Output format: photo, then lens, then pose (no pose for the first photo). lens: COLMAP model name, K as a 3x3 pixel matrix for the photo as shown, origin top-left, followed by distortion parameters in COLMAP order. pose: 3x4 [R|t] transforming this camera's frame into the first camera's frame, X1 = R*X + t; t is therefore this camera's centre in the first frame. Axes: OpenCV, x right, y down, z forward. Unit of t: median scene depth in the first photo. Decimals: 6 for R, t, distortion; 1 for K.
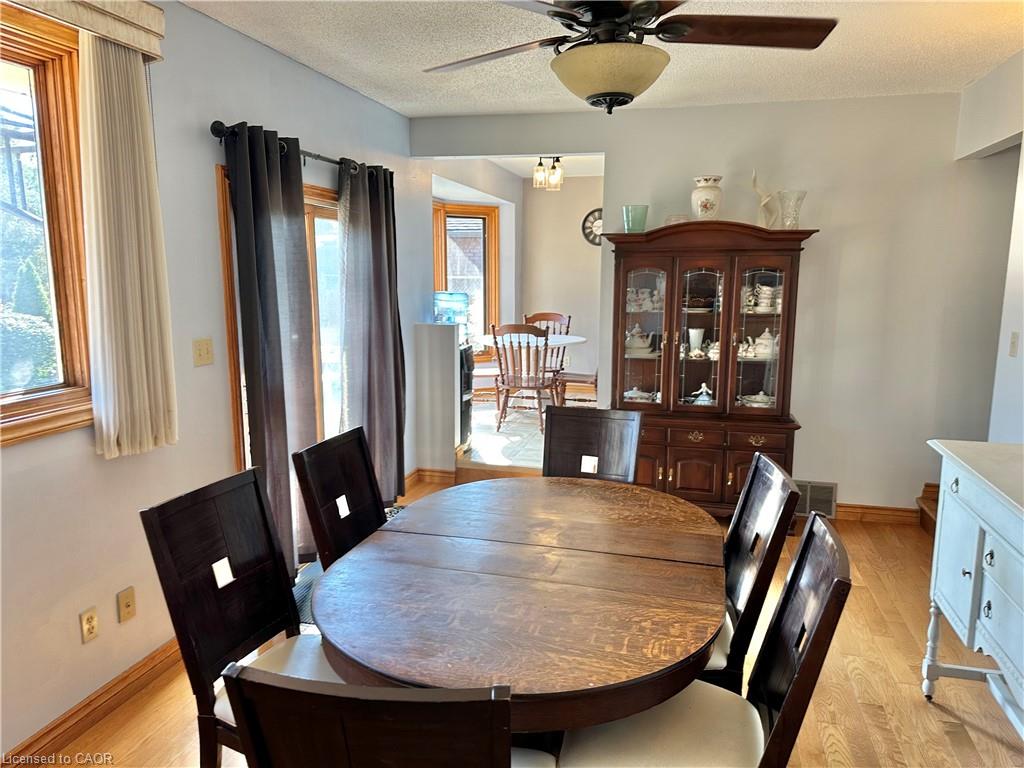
lens RADIAL K [[714.8, 0, 511.6], [0, 714.8, 385.8], [0, 0, 1]] dist [-0.005657, -0.002915]
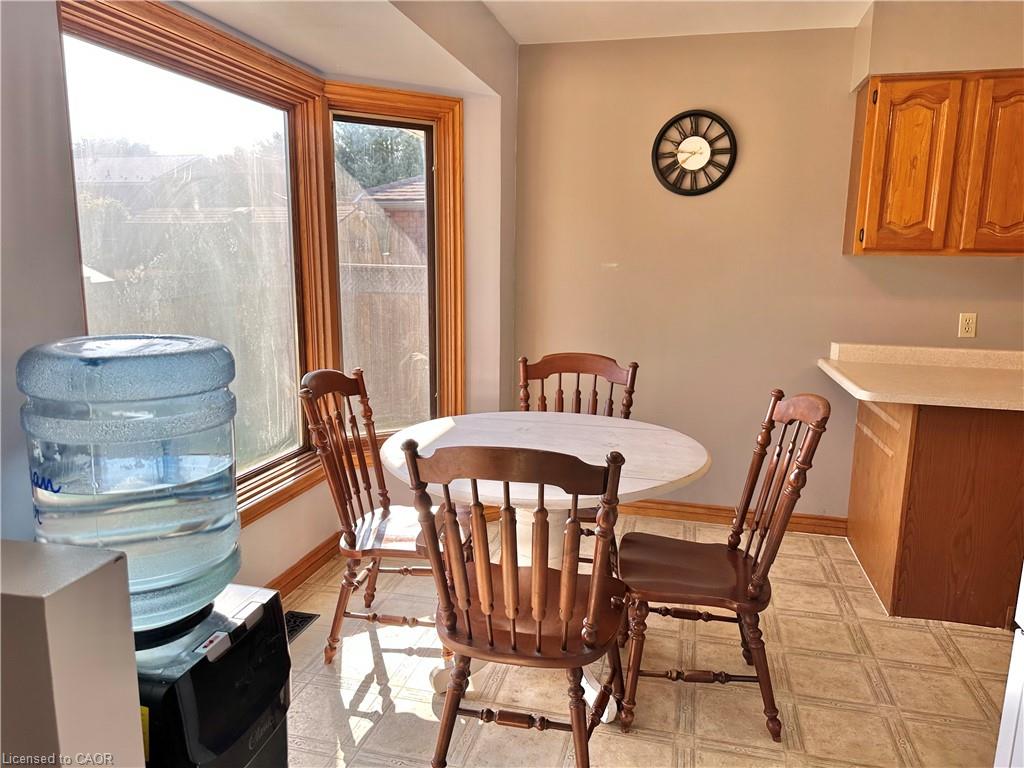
lens RADIAL K [[714.8, 0, 514.3], [0, 714.8, 382.0], [0, 0, 1]] dist [-0.005657, -0.002915]
pose [[0.999834, 0.006305, 0.017073, 0.006611], [-0.006475, 0.999930, 0.009927, -0.086163], [-0.017009, -0.010036, 0.999805, 0.567605]]
